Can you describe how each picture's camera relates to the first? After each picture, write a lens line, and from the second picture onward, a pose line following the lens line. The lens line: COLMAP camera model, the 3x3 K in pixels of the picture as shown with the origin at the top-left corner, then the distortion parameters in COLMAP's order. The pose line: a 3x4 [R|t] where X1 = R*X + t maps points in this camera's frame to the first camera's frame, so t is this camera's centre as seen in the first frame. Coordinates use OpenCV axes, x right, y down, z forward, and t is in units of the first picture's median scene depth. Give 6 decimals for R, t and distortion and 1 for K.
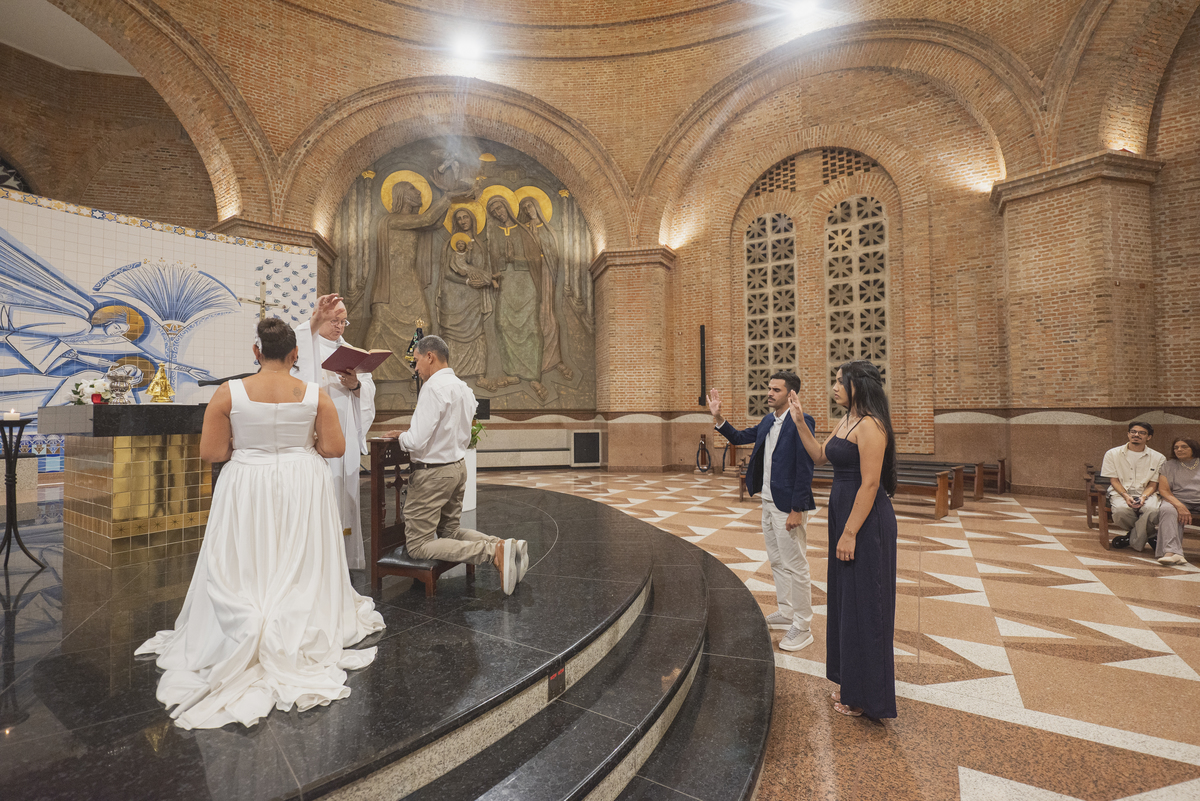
lens RADIAL K [[519.1, 0, 600.3], [0, 519.1, 400.9], [0, 0, 1]] dist [-0.007891, -0.000727]
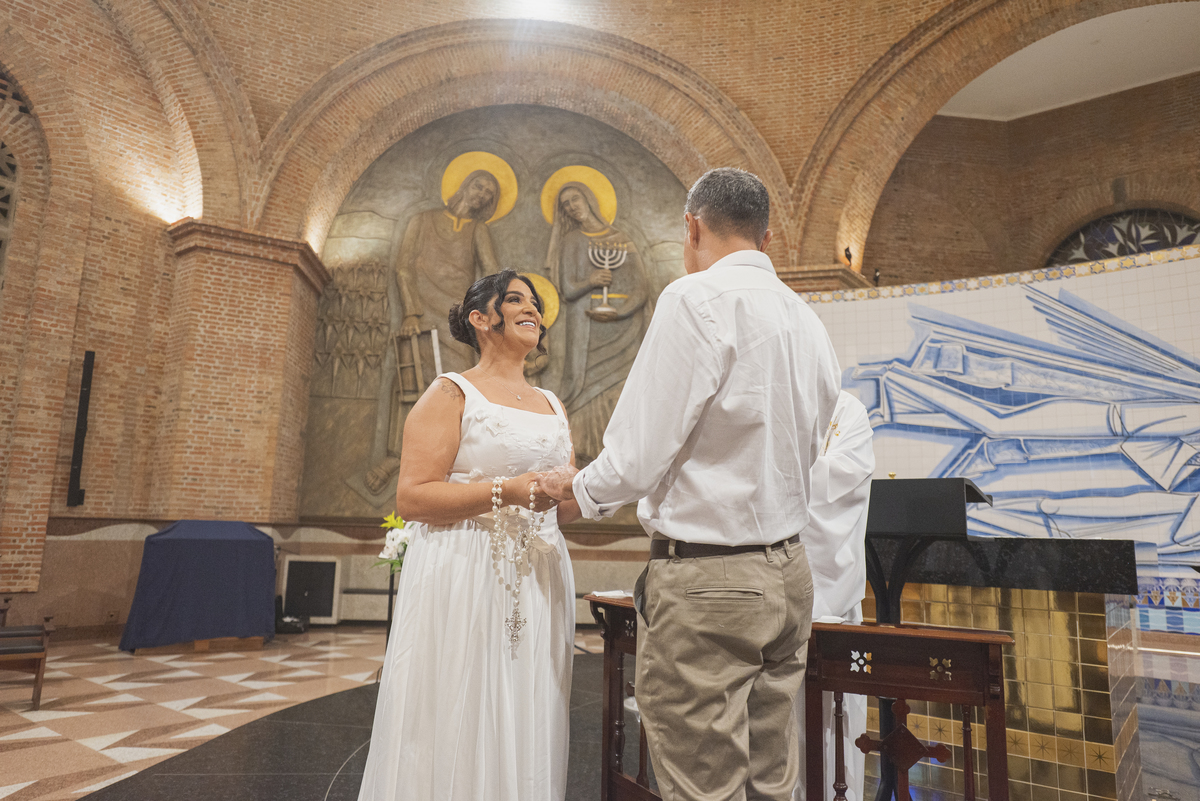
lens RADIAL K [[792.8, 0, 601.7], [0, 792.8, 400.0], [0, 0, 1]] dist [-0.000104, -0.003277]
pose [[-0.099450, -0.159011, -0.982255, 0.062274], [-0.002079, 0.987180, -0.159597, 0.000111], [0.995040, -0.013830, -0.098506, 0.211494]]
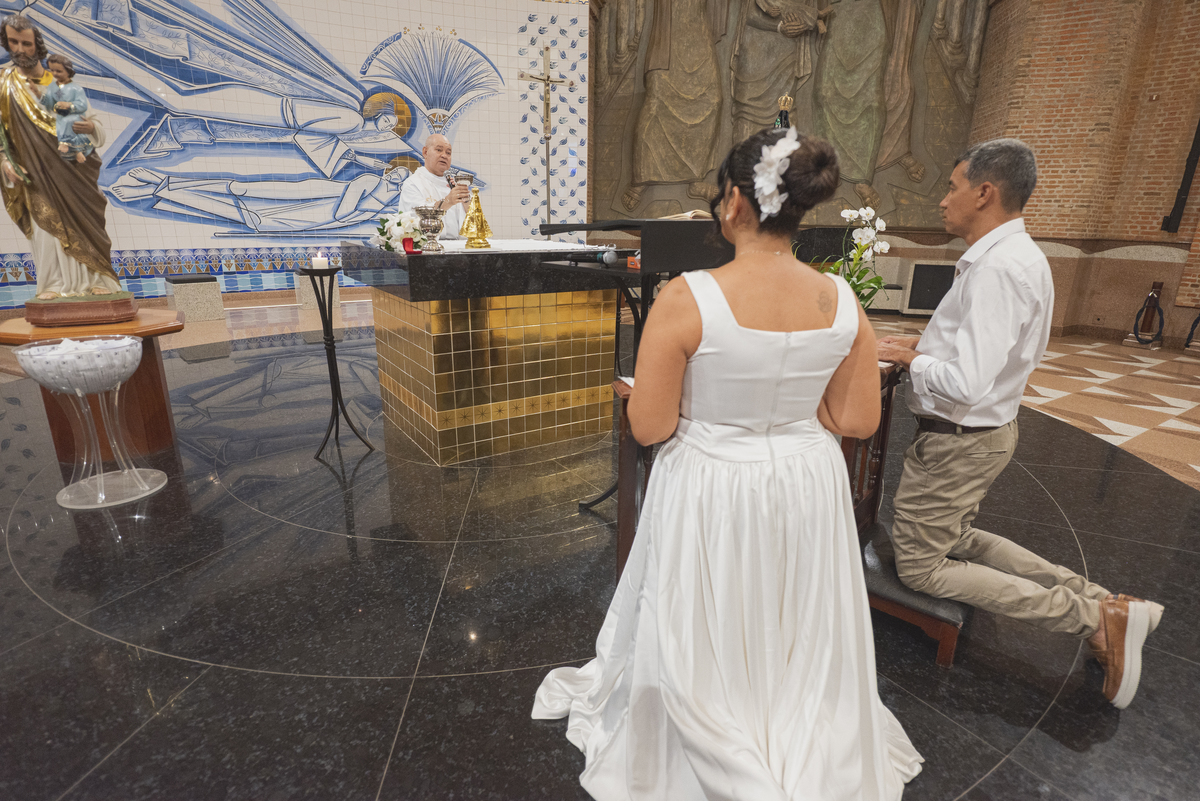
lens RADIAL K [[614.4, 0, 603.9], [0, 614.4, 404.2], [0, 0, 1]] dist [-0.005778, -0.001445]
pose [[0.913239, 0.143307, -0.381390, -0.101781], [-0.014720, 0.947093, 0.320622, -0.018960], [0.407159, -0.287190, 0.867031, 0.084827]]
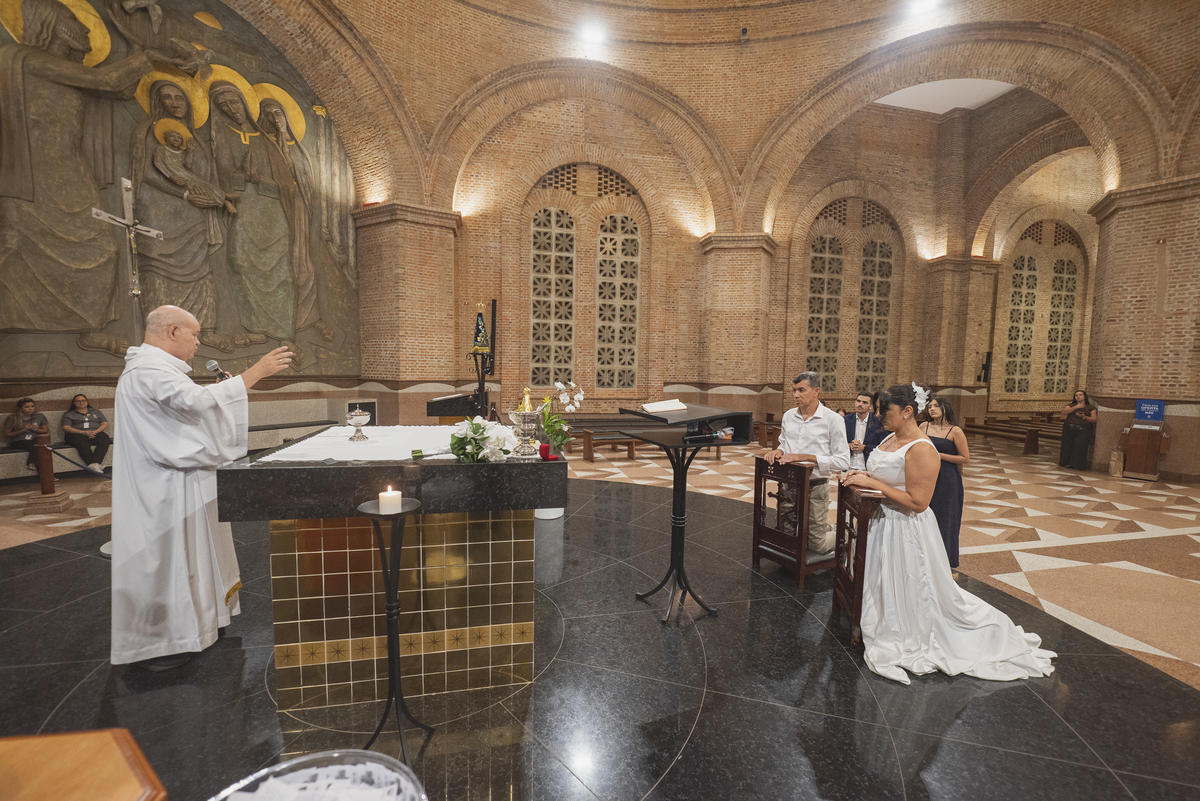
lens RADIAL K [[498.4, 0, 602.6], [0, 498.4, 402.7], [0, 0, 1]] dist [-0.008824, -0.000649]
pose [[0.711241, -0.031344, 0.702249, -0.373980], [-0.041244, 0.995424, 0.086202, -0.034211], [-0.701737, -0.090274, 0.706694, 0.115461]]
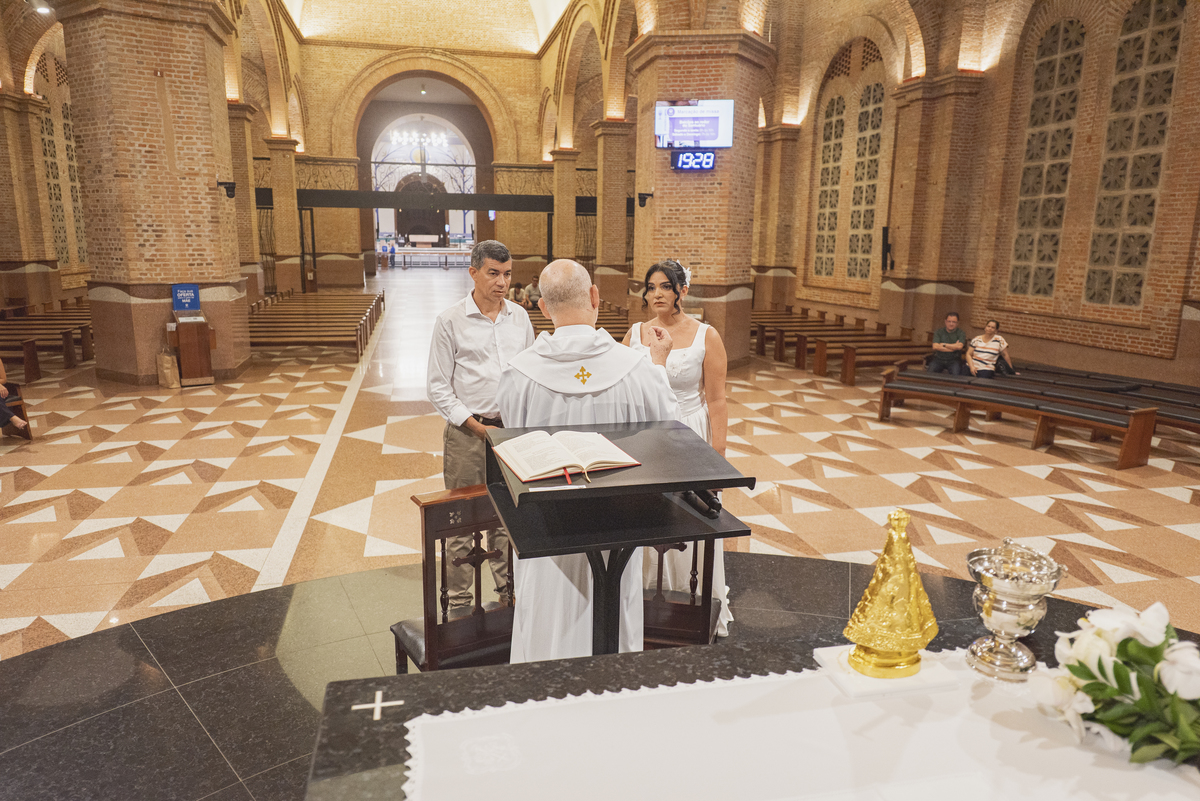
lens RADIAL K [[792.8, 0, 600.4], [0, 792.8, 399.6], [0, 0, 1]] dist [-0.000104, -0.003277]
pose [[-0.698869, -0.144073, 0.700589, -0.284626], [-0.025755, 0.983937, 0.176650, -0.053749], [-0.714785, 0.105412, -0.691354, 0.389970]]
